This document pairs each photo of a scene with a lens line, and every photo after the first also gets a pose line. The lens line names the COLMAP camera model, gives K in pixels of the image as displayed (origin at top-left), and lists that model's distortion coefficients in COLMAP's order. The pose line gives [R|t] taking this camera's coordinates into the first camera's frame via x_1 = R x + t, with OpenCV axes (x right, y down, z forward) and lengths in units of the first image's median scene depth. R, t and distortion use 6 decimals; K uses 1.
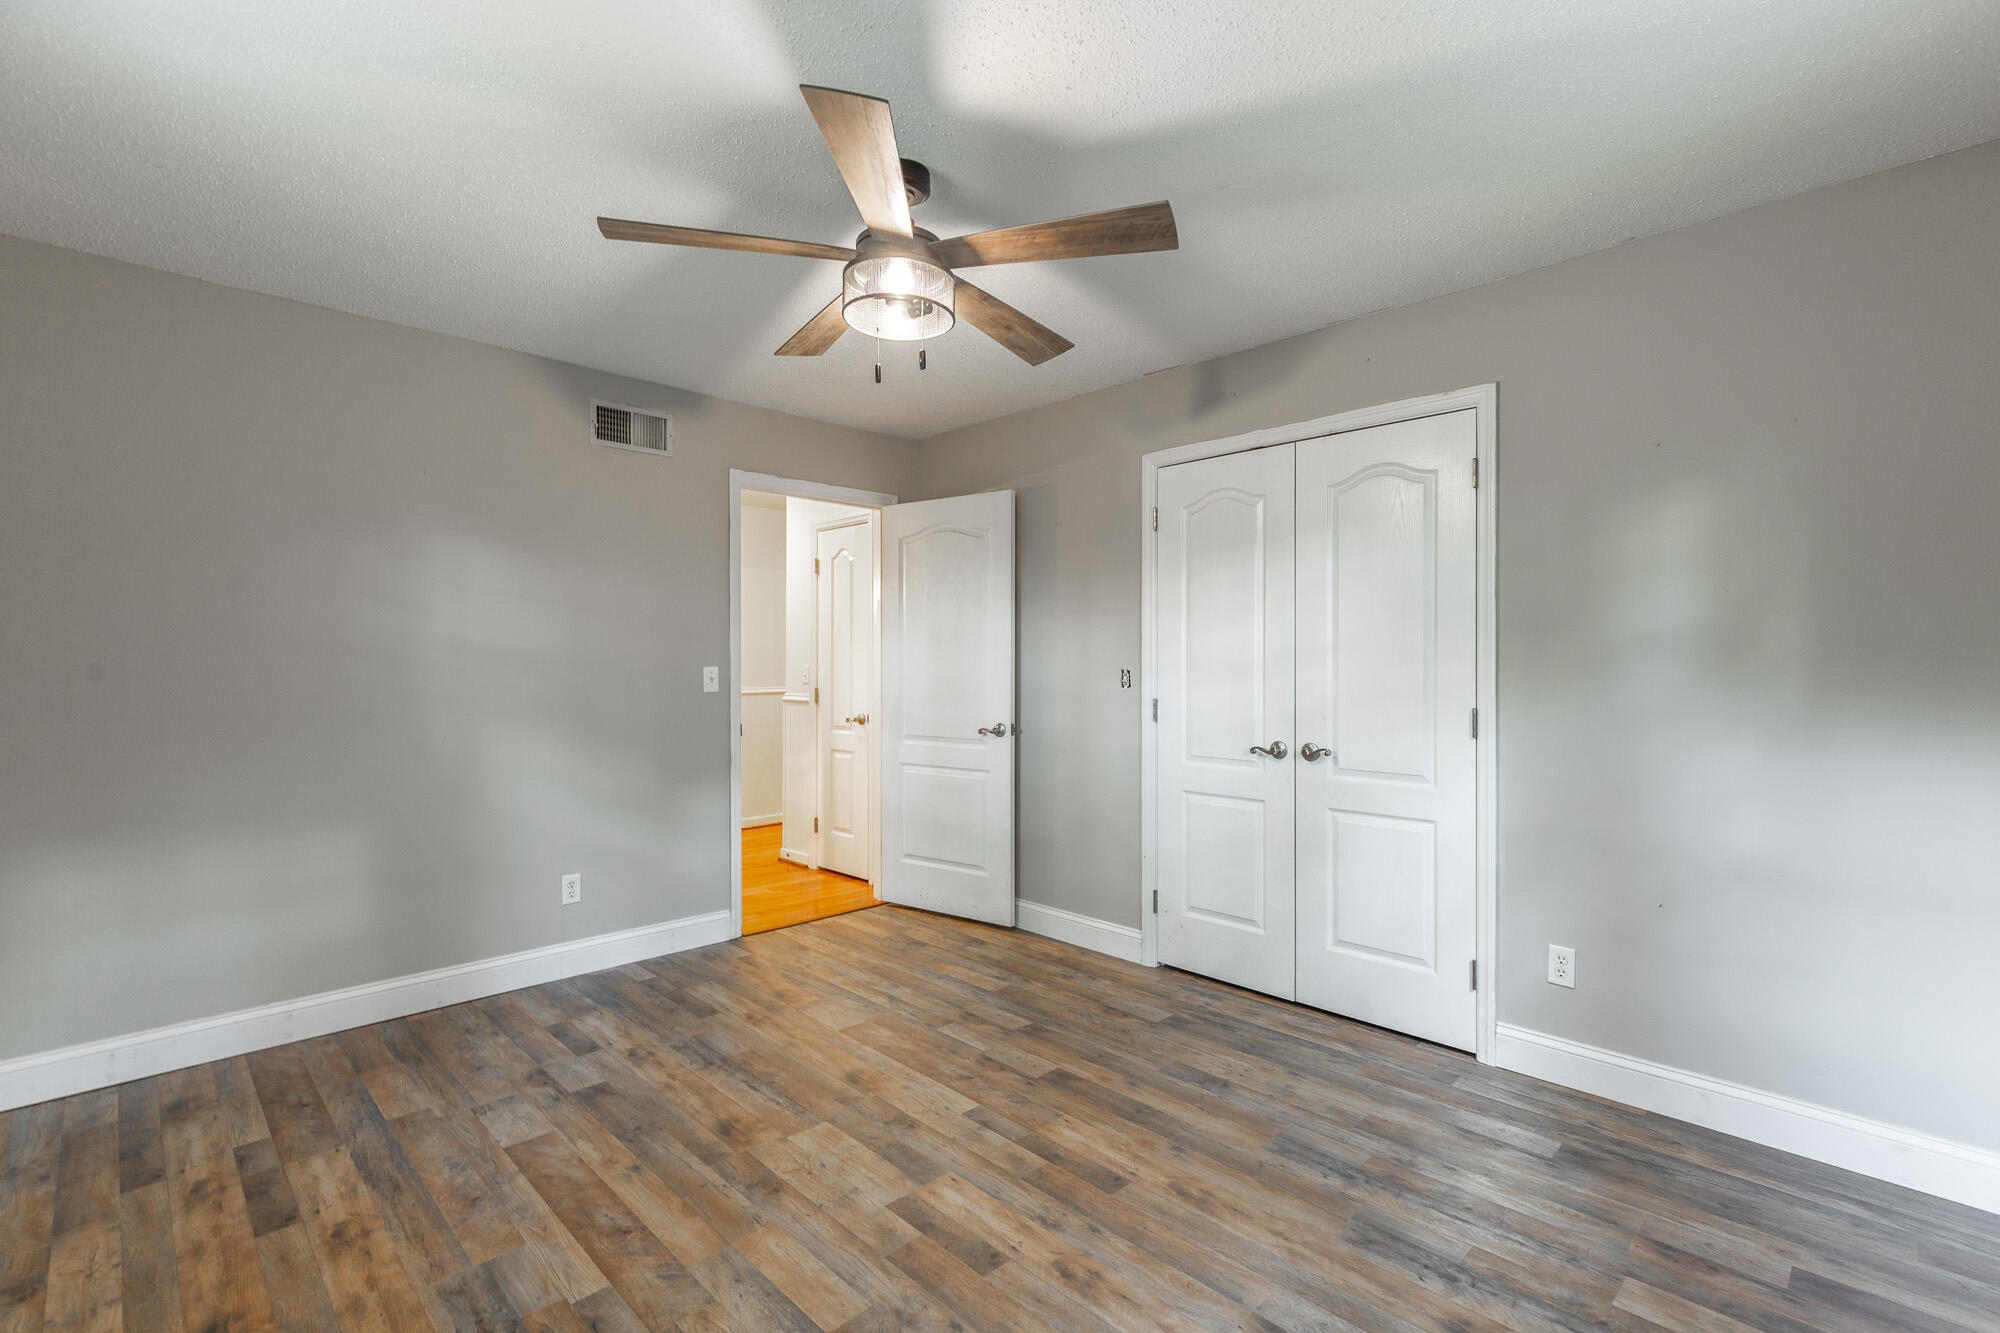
lens RADIAL K [[901.0, 0, 995.0], [0, 901.0, 665.0], [0, 0, 1]] dist [0.008304, -0.000463]
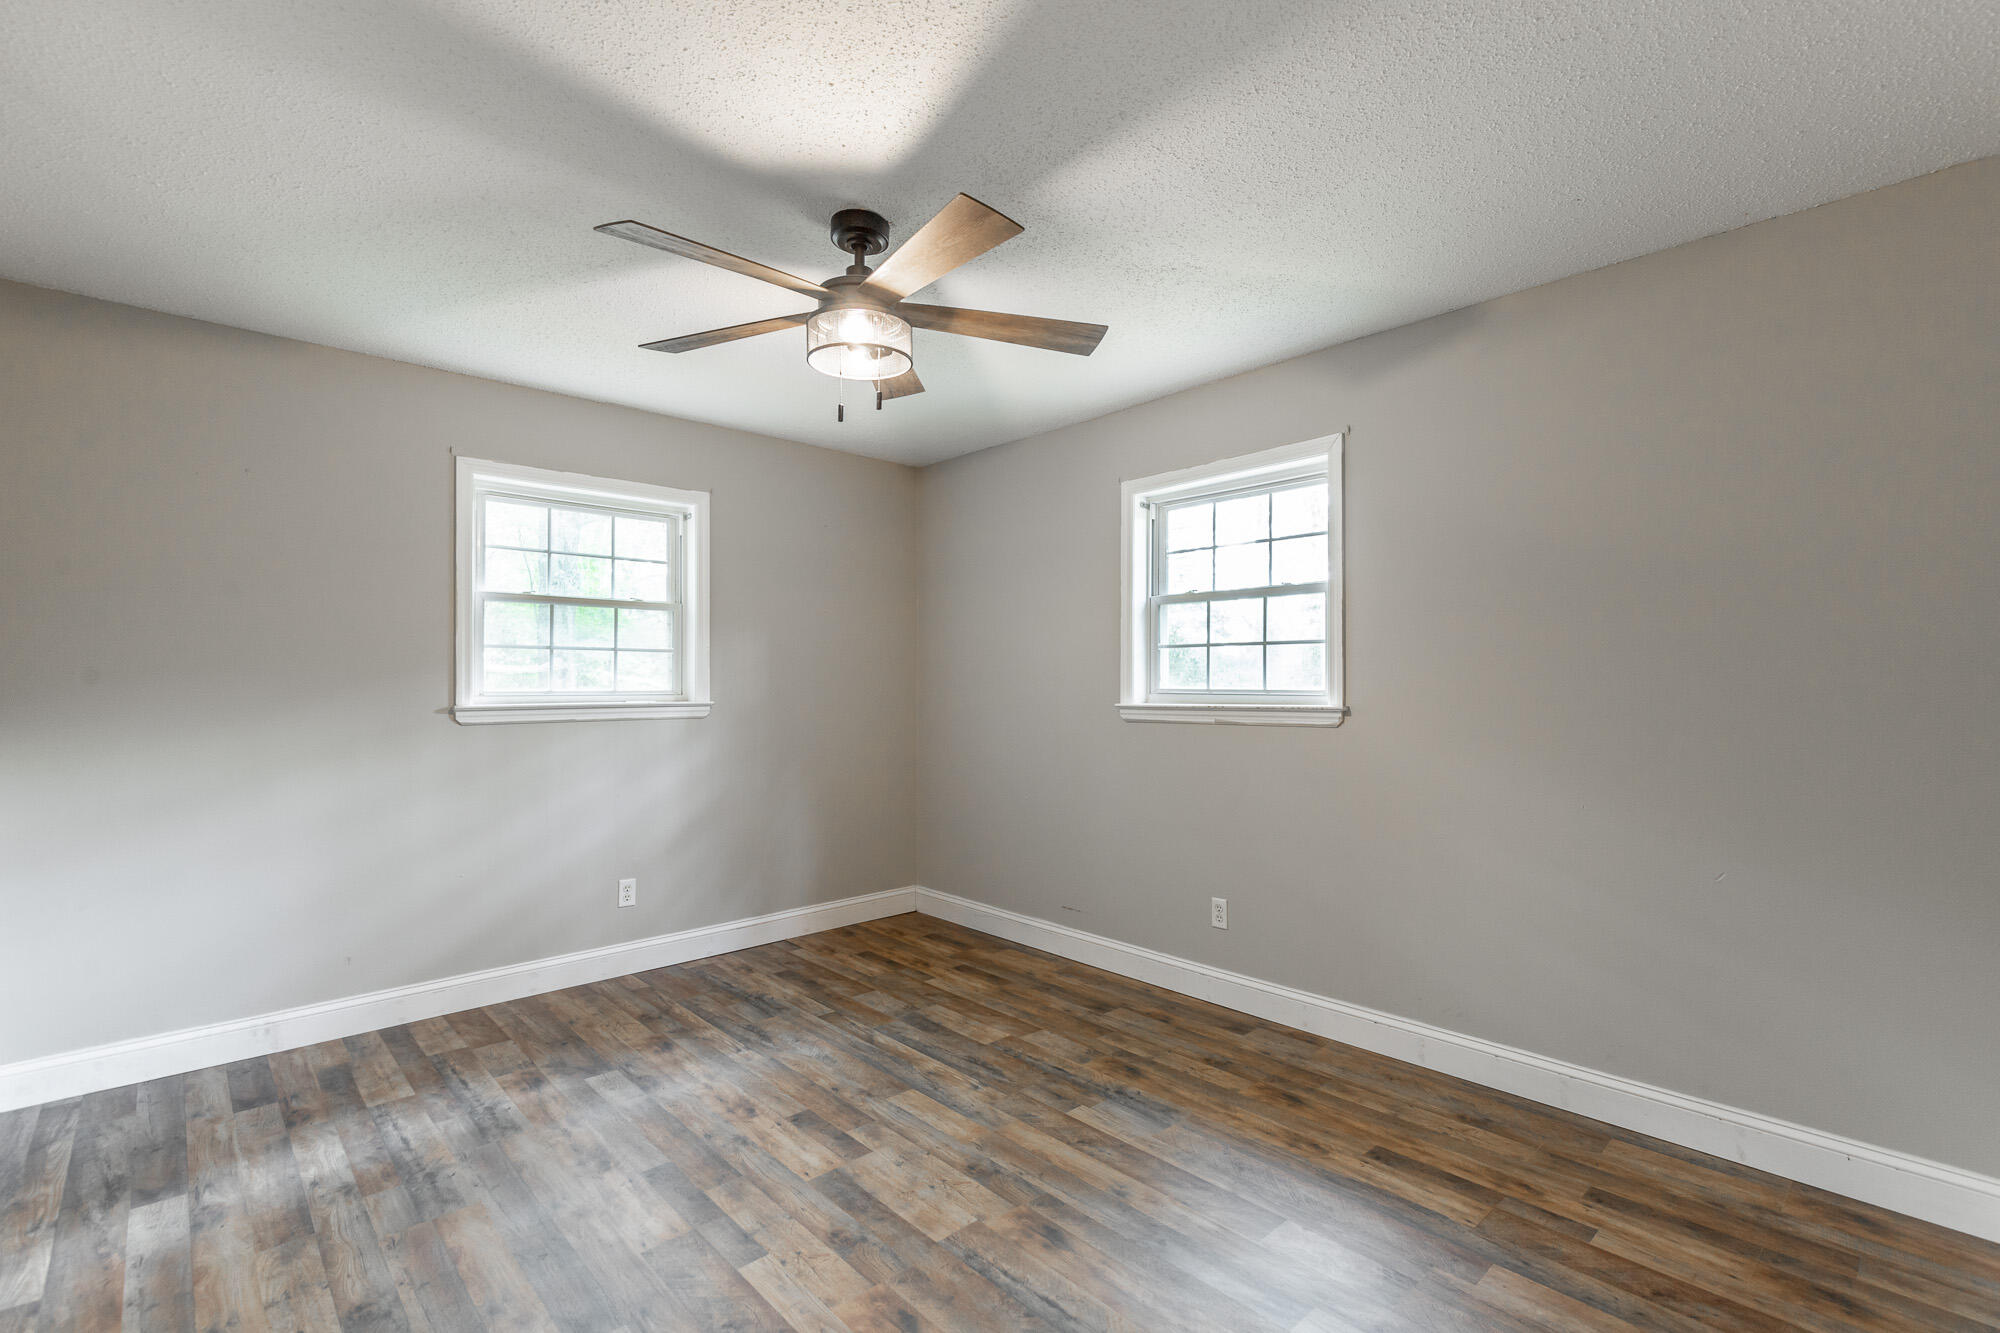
lens RADIAL K [[901.0, 0, 995.0], [0, 901.0, 665.0], [0, 0, 1]] dist [0.008304, -0.000463]
pose [[-0.999543, 0.001861, 0.030176, -0.301026], [0.001235, 0.999784, -0.020740, -0.002384], [-0.030208, -0.020693, -0.999329, 2.075550]]
